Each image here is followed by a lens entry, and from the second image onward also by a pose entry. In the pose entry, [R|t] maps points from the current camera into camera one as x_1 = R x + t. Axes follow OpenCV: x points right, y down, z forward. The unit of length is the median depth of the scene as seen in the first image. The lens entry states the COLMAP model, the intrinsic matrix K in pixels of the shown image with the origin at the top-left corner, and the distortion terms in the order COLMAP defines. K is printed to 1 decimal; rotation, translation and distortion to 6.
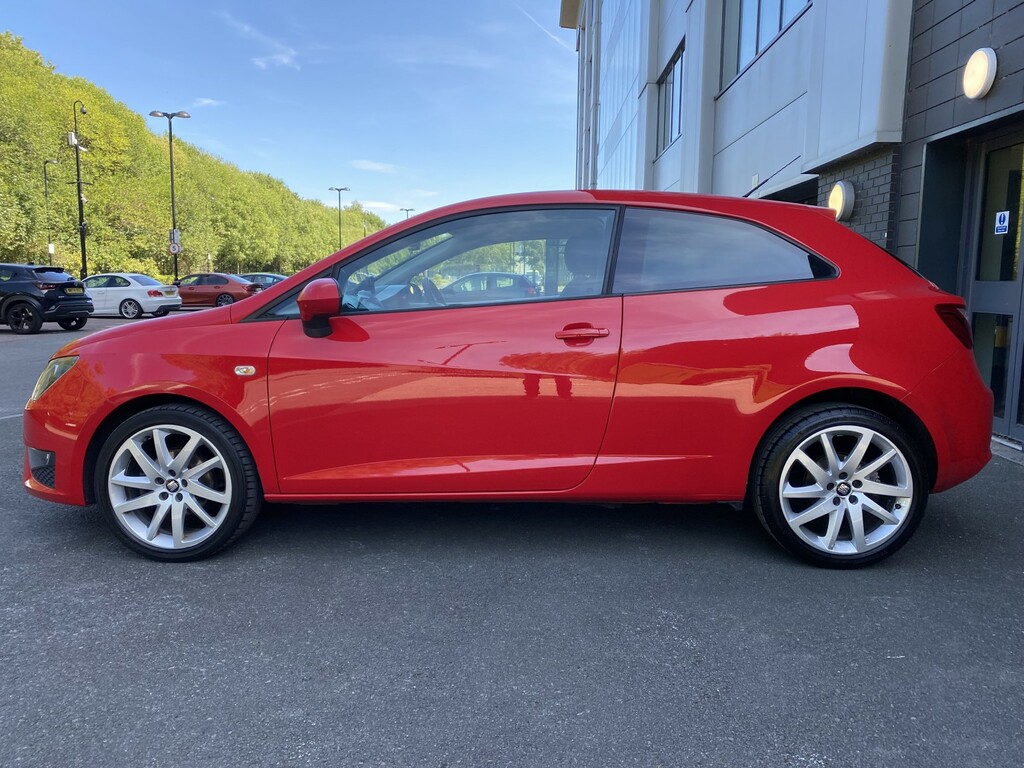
lens RADIAL K [[782.3, 0, 507.0], [0, 782.3, 362.3], [0, 0, 1]] dist [0.058682, -0.078822]
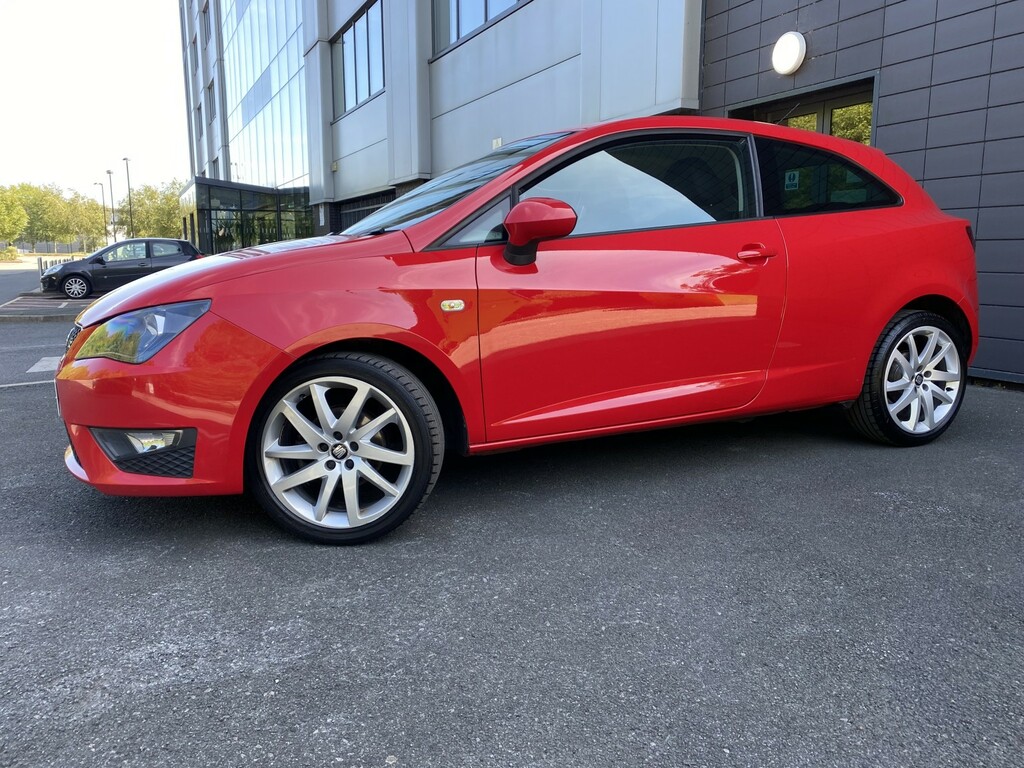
lens RADIAL K [[782.0, 0, 509.4], [0, 782.0, 381.9], [0, 0, 1]] dist [-0.046212, 0.035698]
pose [[0.886434, -0.085528, 0.454884, -0.626667], [0.058012, 0.995559, 0.074138, 0.037601], [-0.459205, -0.039330, 0.887460, 0.221591]]
